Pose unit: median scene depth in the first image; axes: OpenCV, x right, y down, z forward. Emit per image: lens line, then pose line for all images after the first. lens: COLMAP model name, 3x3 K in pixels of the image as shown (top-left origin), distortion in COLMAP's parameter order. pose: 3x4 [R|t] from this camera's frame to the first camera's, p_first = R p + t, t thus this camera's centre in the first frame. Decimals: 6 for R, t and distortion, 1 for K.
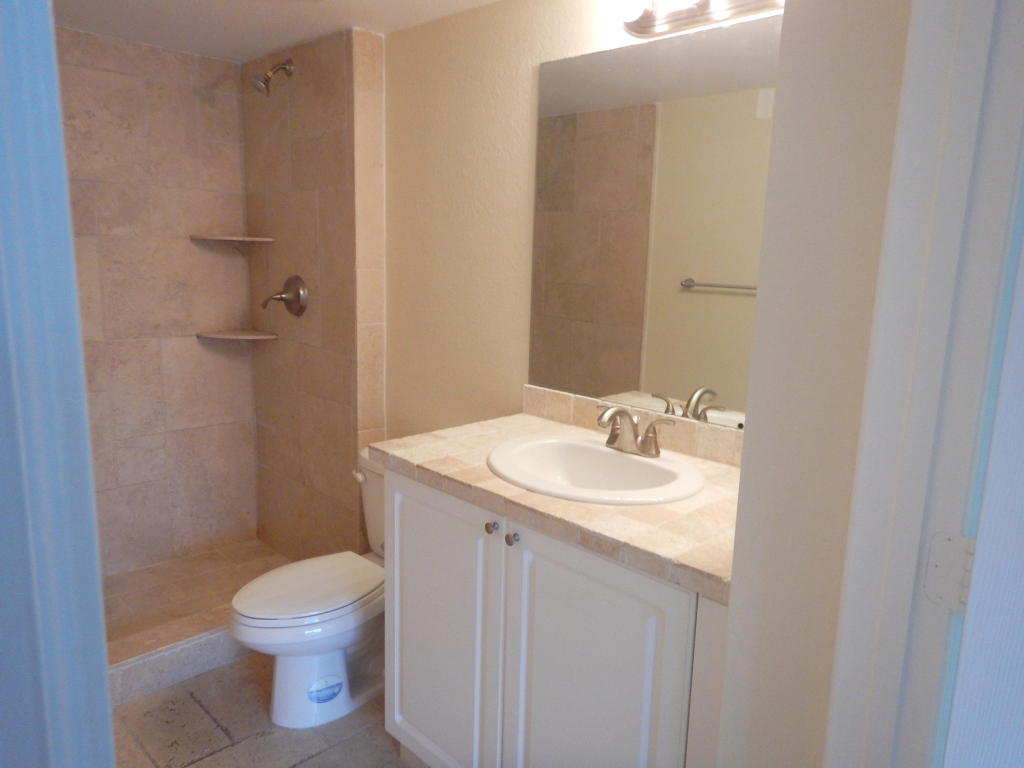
lens RADIAL K [[736.4, 0, 512.0], [0, 736.4, 384.0], [0, 0, 1]] dist [0.009373, -0.001666]
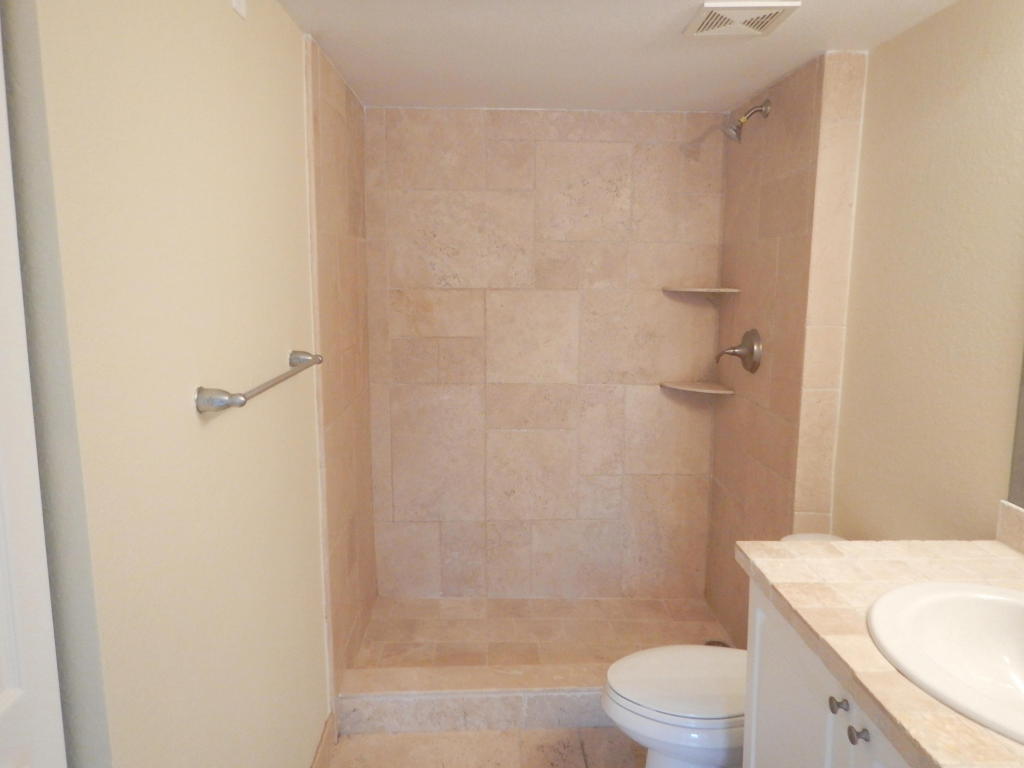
lens RADIAL K [[730.4, 0, 512.3], [0, 730.4, 375.3], [0, 0, 1]] dist [0.022868, 0.002961]
pose [[0.739941, 0.069955, -0.669025, 0.103436], [-0.110754, 0.993674, -0.018593, -0.039950], [0.663492, 0.087855, 0.743007, 0.122727]]
